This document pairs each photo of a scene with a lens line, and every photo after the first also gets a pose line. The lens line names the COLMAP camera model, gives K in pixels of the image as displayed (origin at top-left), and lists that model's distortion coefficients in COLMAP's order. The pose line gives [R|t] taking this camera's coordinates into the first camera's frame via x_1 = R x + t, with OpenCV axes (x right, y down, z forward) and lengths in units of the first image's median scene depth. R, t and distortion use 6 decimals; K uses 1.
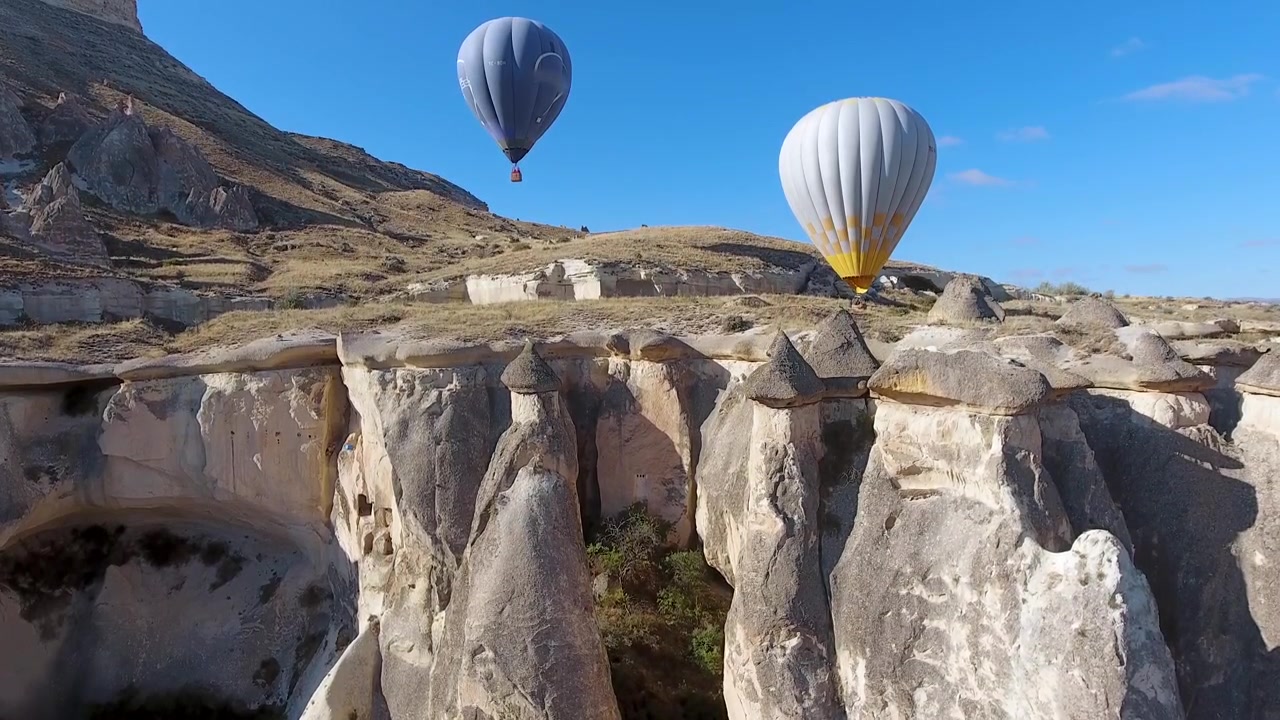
lens RADIAL K [[1014.6, 0, 640.0], [0, 1014.6, 360.0], [0, 0, 1]] dist [-0.001845, 0.001408]
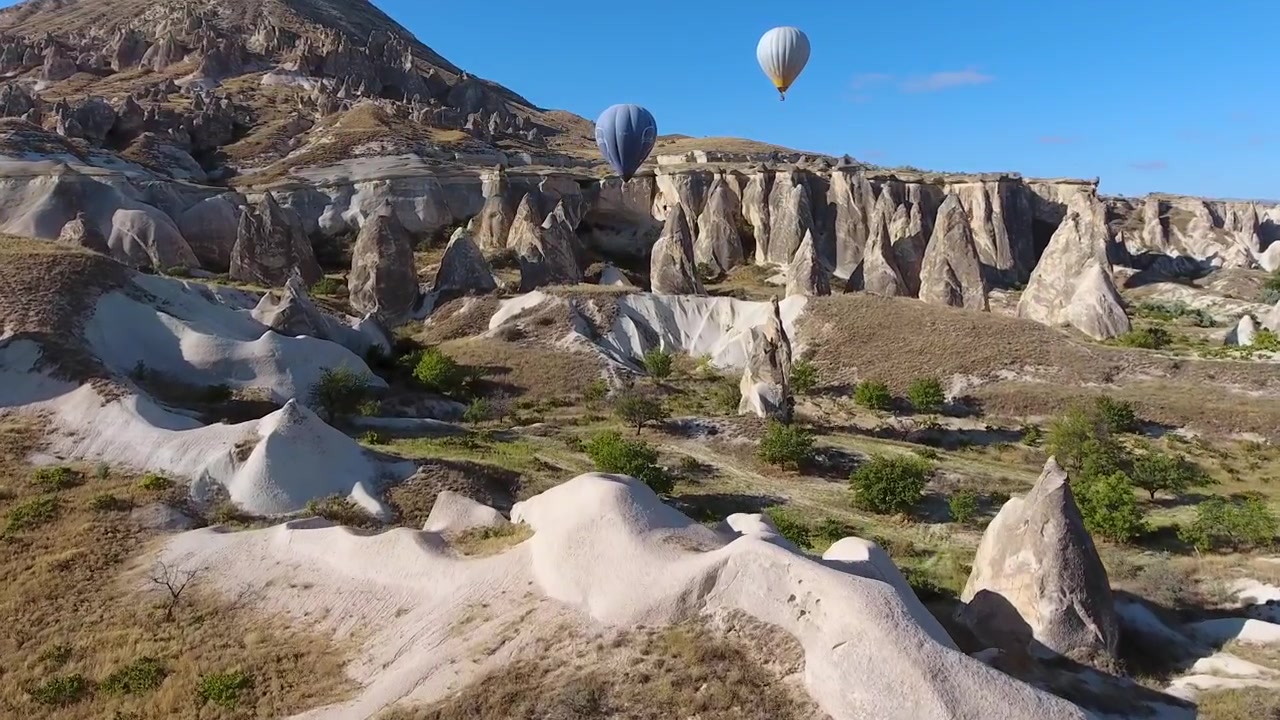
lens RADIAL K [[1014.6, 0, 640.0], [0, 1014.6, 360.0], [0, 0, 1]] dist [-0.001845, 0.001408]
pose [[0.999860, 0.004350, 0.016182, -0.430062], [-0.006018, 0.994505, 0.104511, 0.323669], [-0.015639, -0.104594, 0.994392, -3.230349]]
